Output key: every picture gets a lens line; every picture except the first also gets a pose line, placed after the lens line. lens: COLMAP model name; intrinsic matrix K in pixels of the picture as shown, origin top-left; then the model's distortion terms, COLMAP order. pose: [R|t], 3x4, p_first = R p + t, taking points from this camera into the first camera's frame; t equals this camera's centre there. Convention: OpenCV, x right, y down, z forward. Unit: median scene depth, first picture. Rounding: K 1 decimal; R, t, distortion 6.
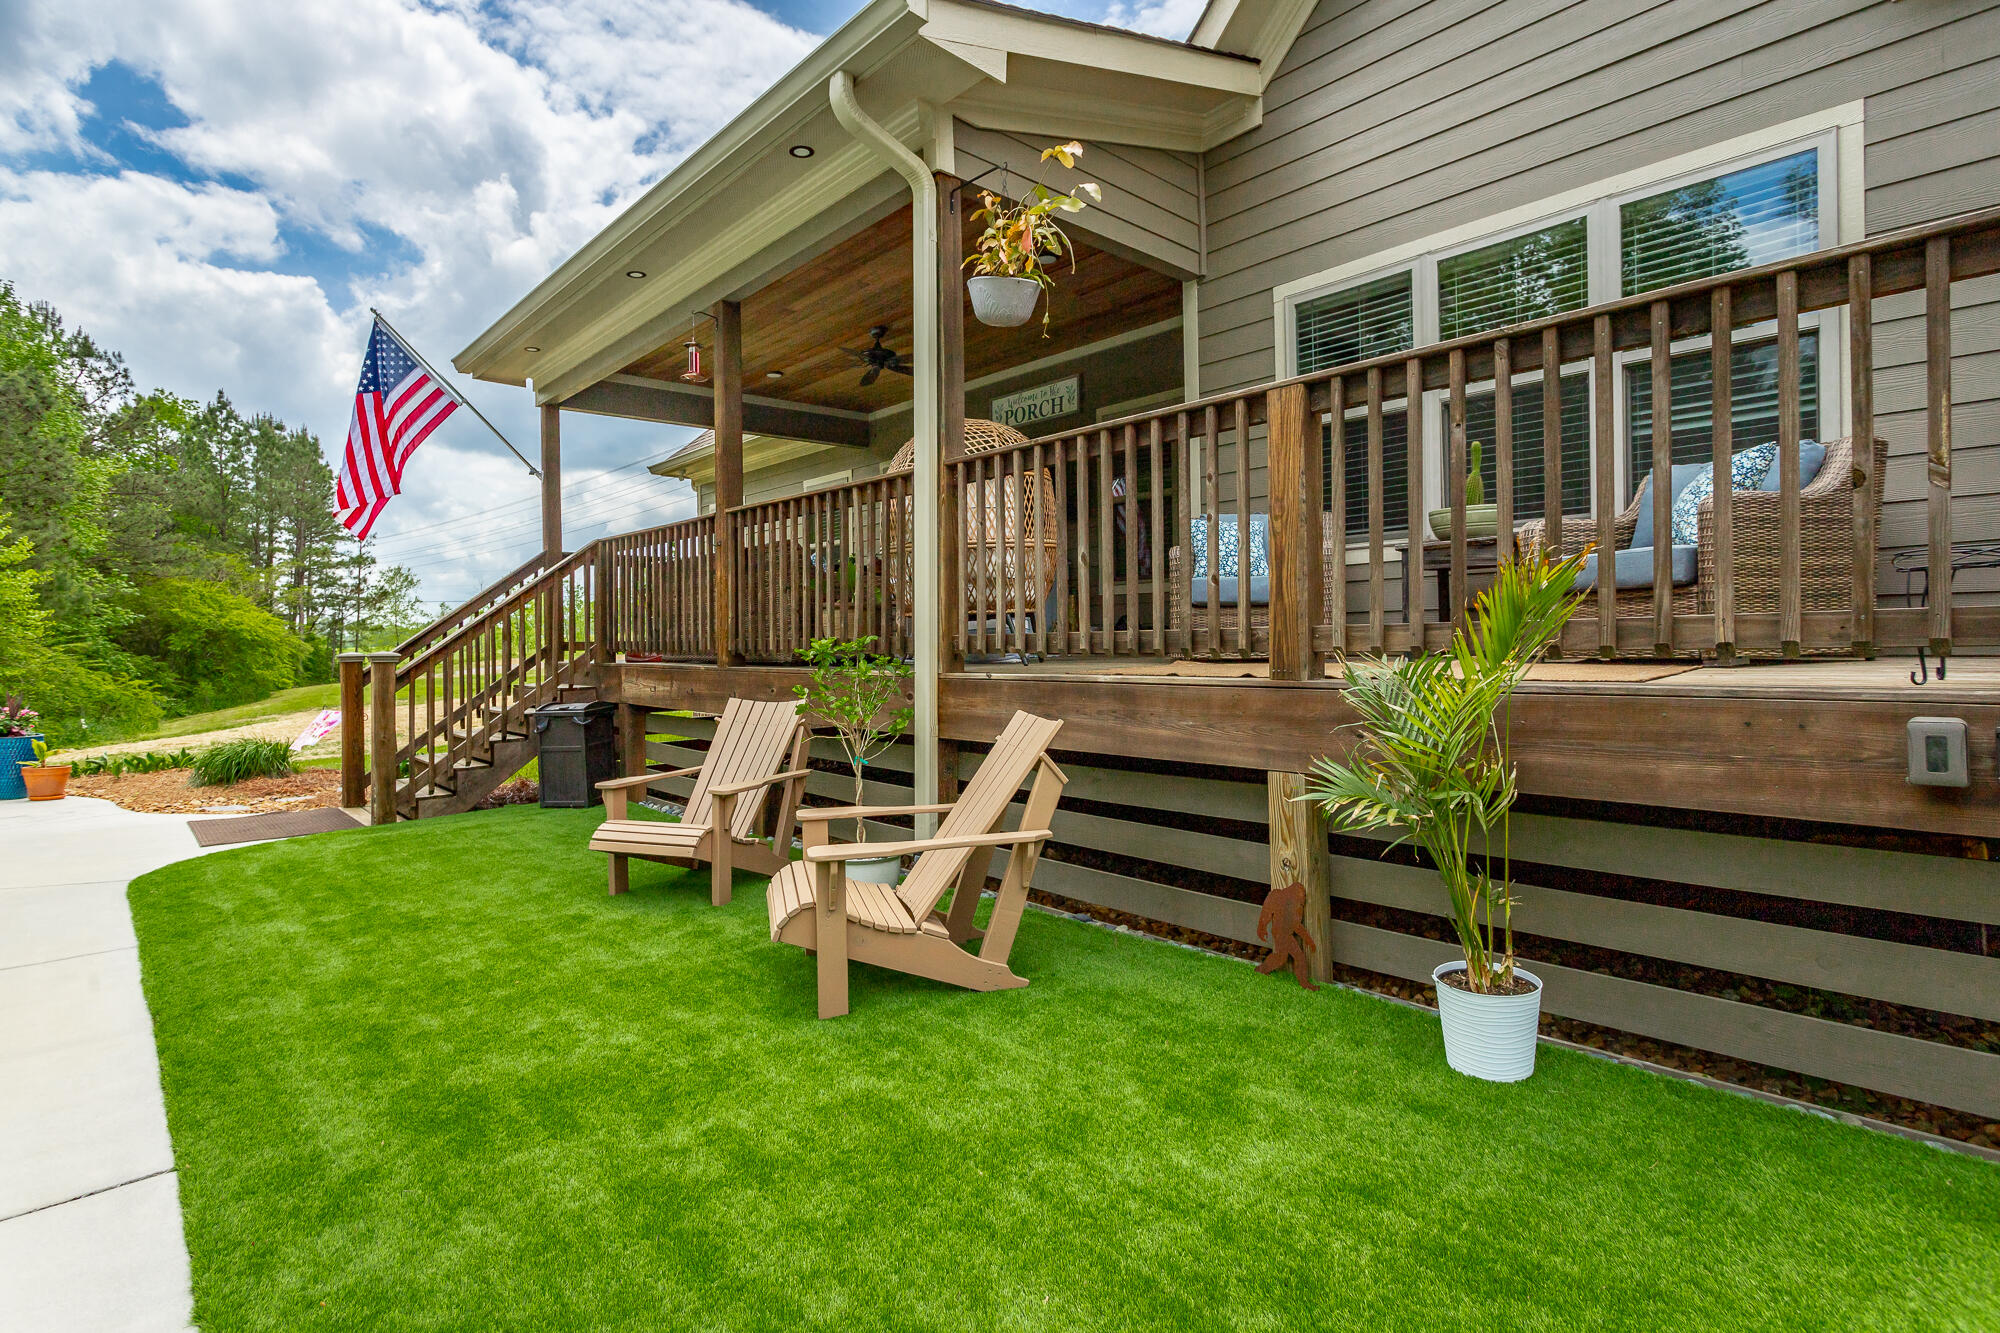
lens RADIAL K [[947.4, 0, 999.0], [0, 947.4, 646.3], [0, 0, 1]] dist [-0.001132, 0.000457]
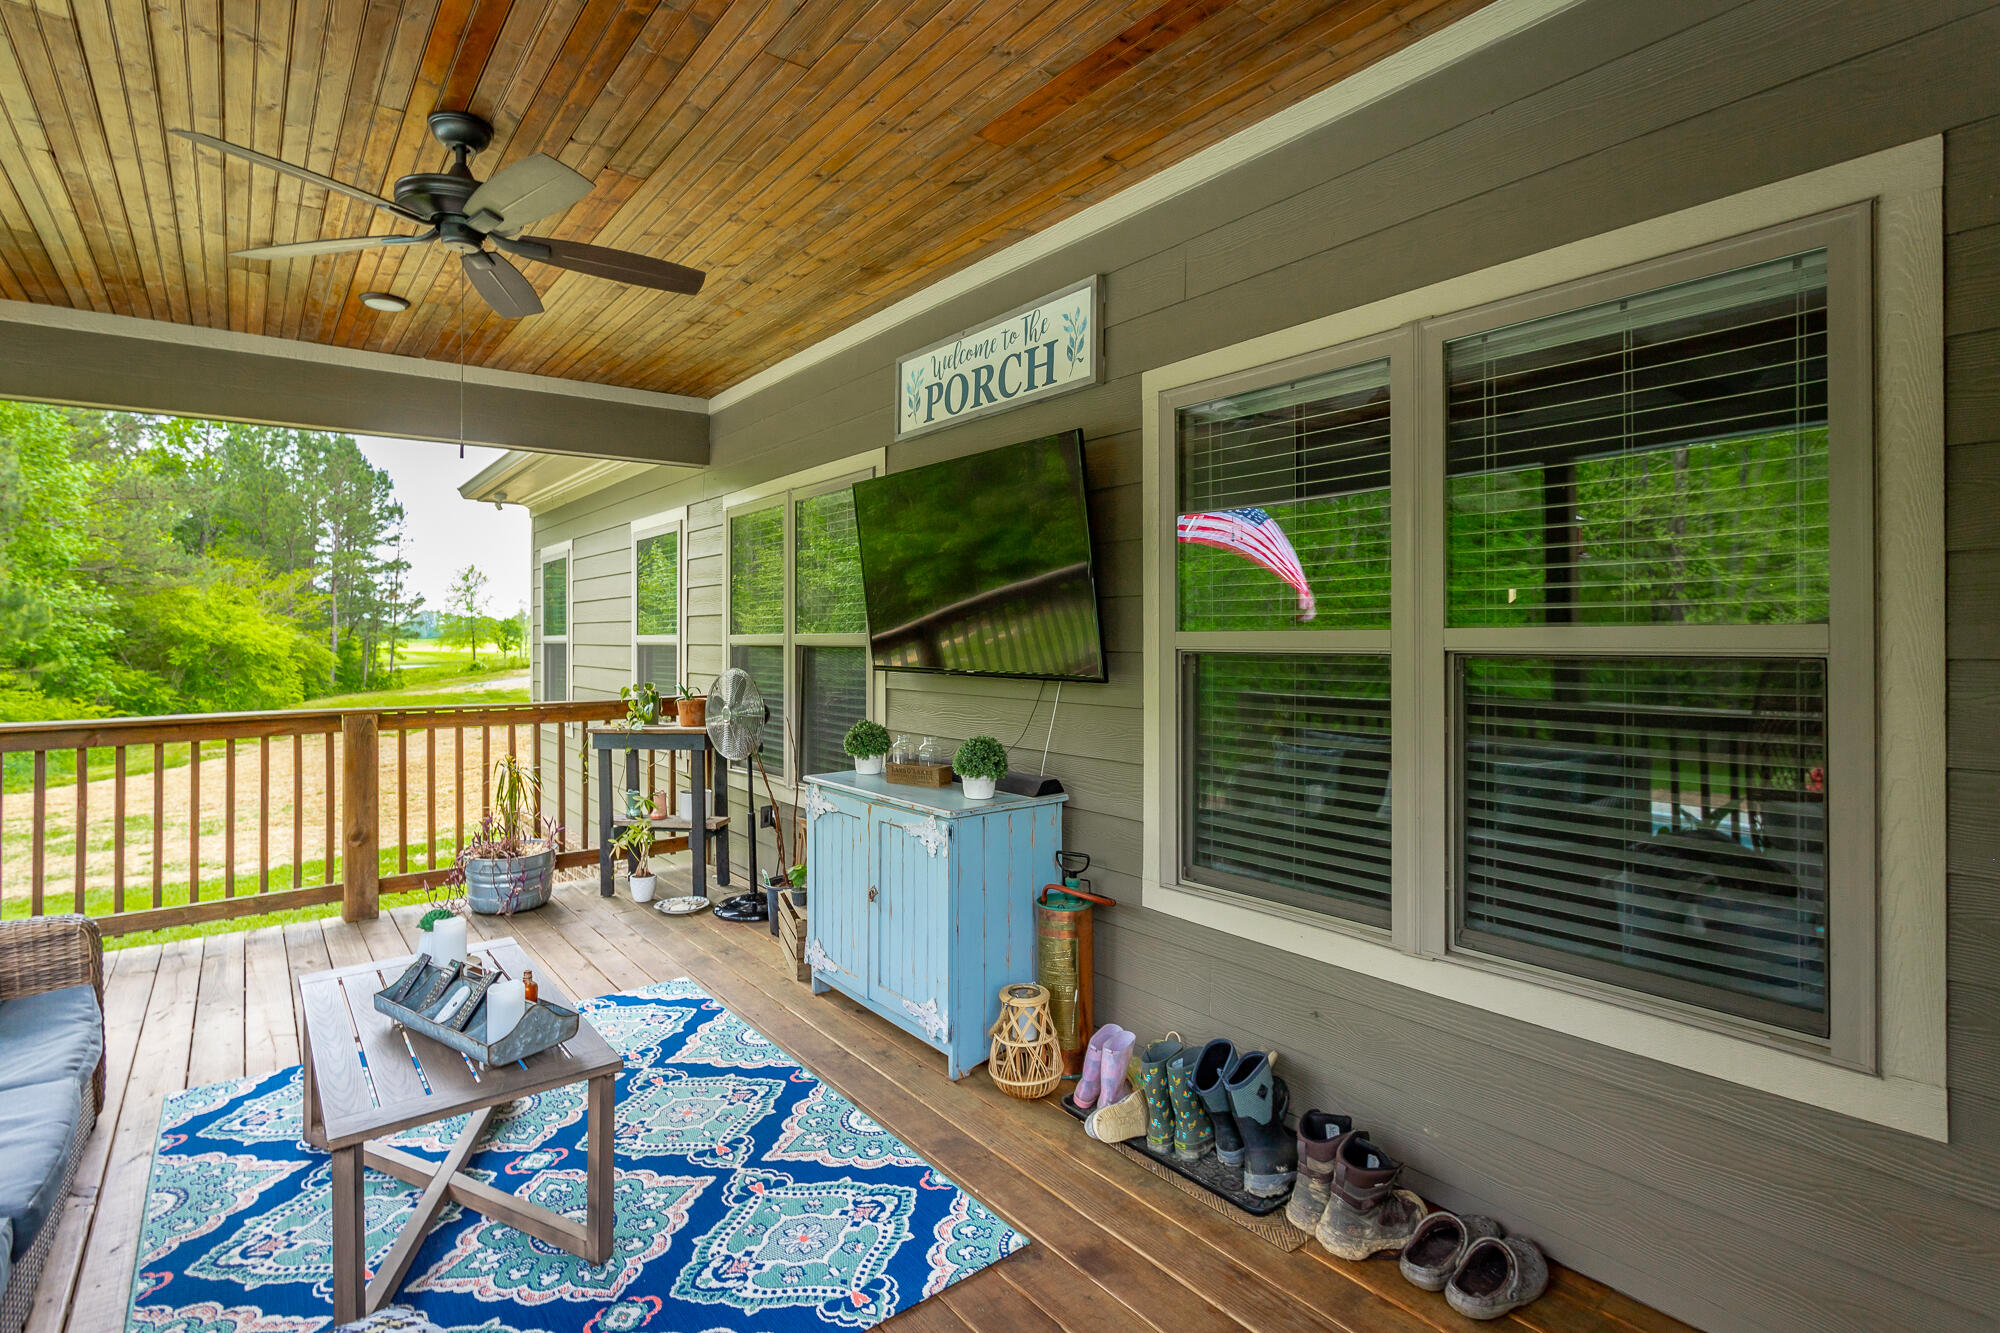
lens RADIAL K [[947.4, 0, 999.0], [0, 947.4, 646.3], [0, 0, 1]] dist [-0.001132, 0.000457]
pose [[0.997148, 0.016133, -0.073726, 0.058900], [-0.016098, 0.999870, 0.001072, -0.112733], [0.073734, 0.000117, 0.997278, 0.490781]]
